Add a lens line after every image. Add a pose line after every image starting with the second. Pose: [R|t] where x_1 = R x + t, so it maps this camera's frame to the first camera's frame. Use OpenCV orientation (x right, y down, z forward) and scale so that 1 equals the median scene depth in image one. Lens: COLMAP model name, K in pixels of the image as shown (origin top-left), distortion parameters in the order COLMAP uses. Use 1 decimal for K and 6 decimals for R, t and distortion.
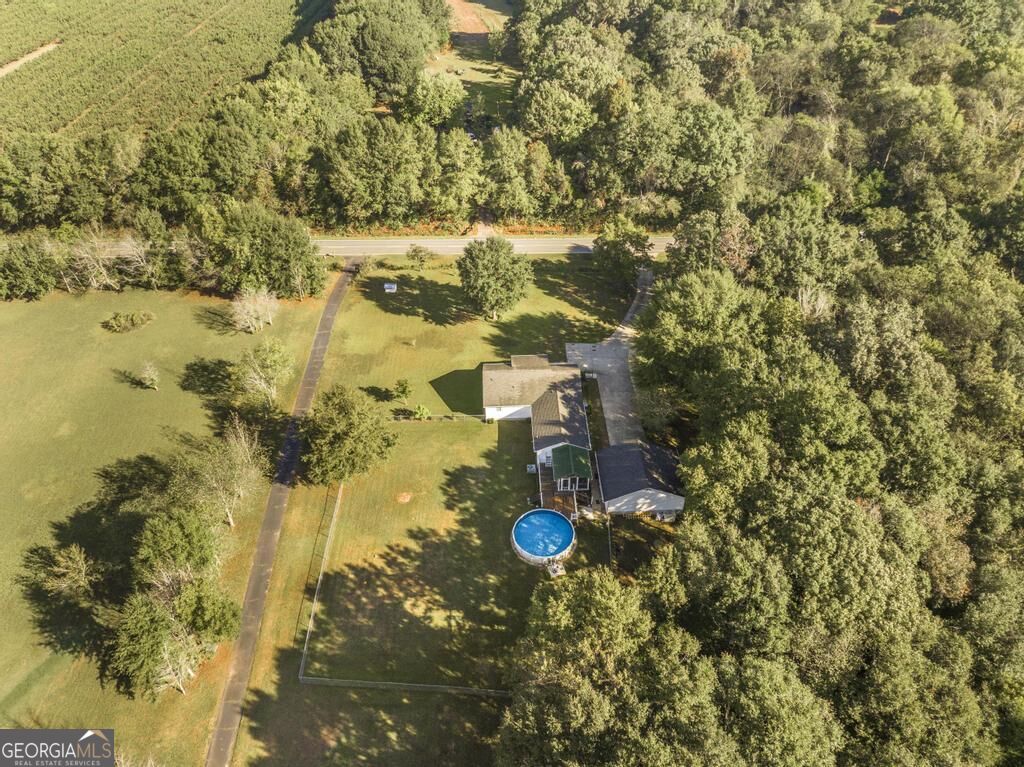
lens RADIAL K [[720.3, 0, 511.5], [0, 720.3, 383.8], [0, 0, 1]] dist [-0.042438, 0.007556]
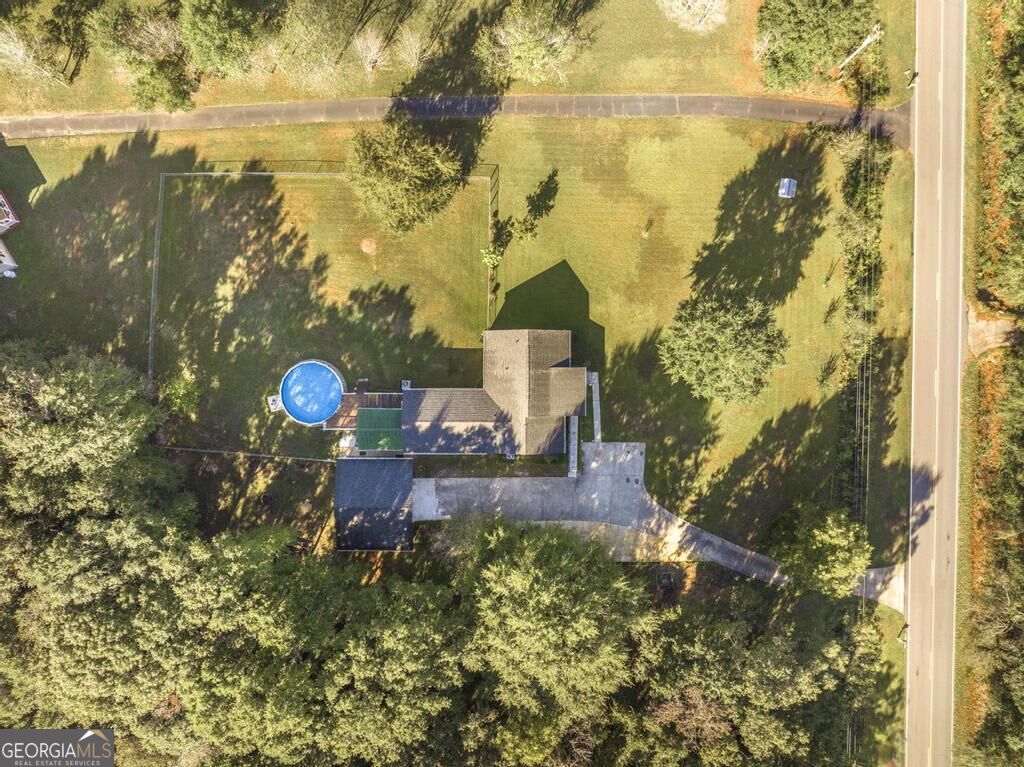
lens RADIAL K [[720.3, 0, 506.4], [0, 720.3, 376.8], [0, 0, 1]] dist [-0.042438, 0.007556]
pose [[-0.026513, 0.999120, 0.032491, -0.012713], [-0.638341, -0.041934, 0.768611, -0.580396], [0.769297, -0.000362, 0.638891, 0.471437]]
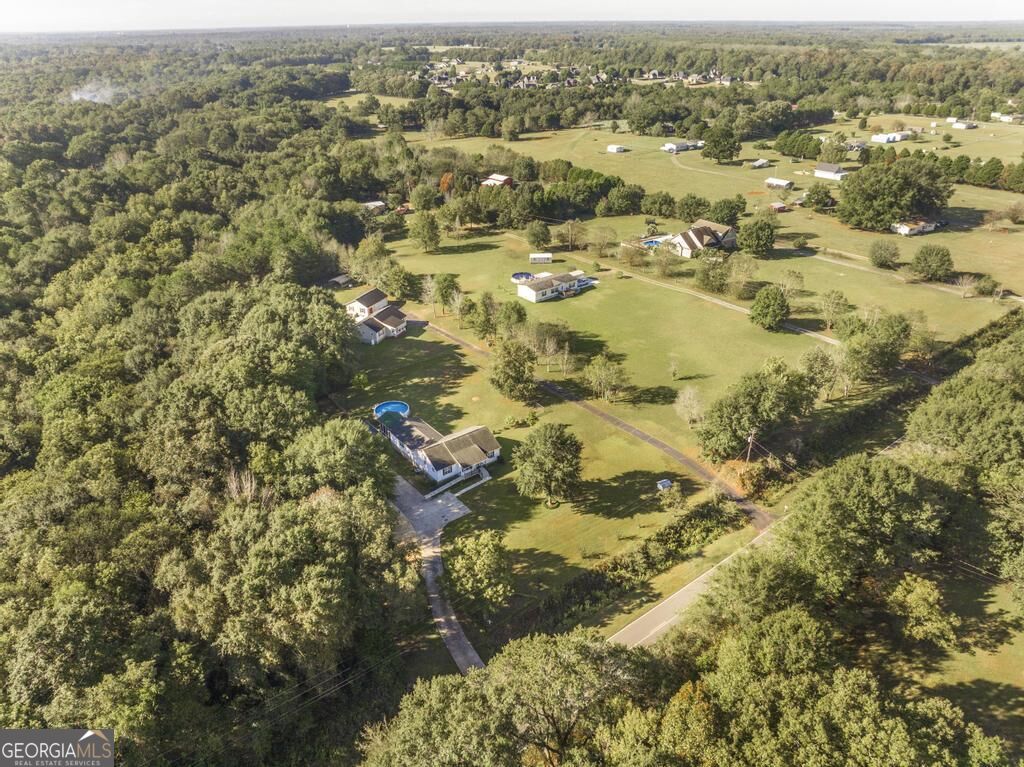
lens RADIAL K [[720.3, 0, 513.0], [0, 720.3, 378.6], [0, 0, 1]] dist [-0.042438, 0.007556]
pose [[-0.812830, 0.284215, -0.508457, 0.560274], [-0.349330, 0.460657, 0.815943, -1.138178], [0.466128, 0.840843, -0.275151, 1.277929]]
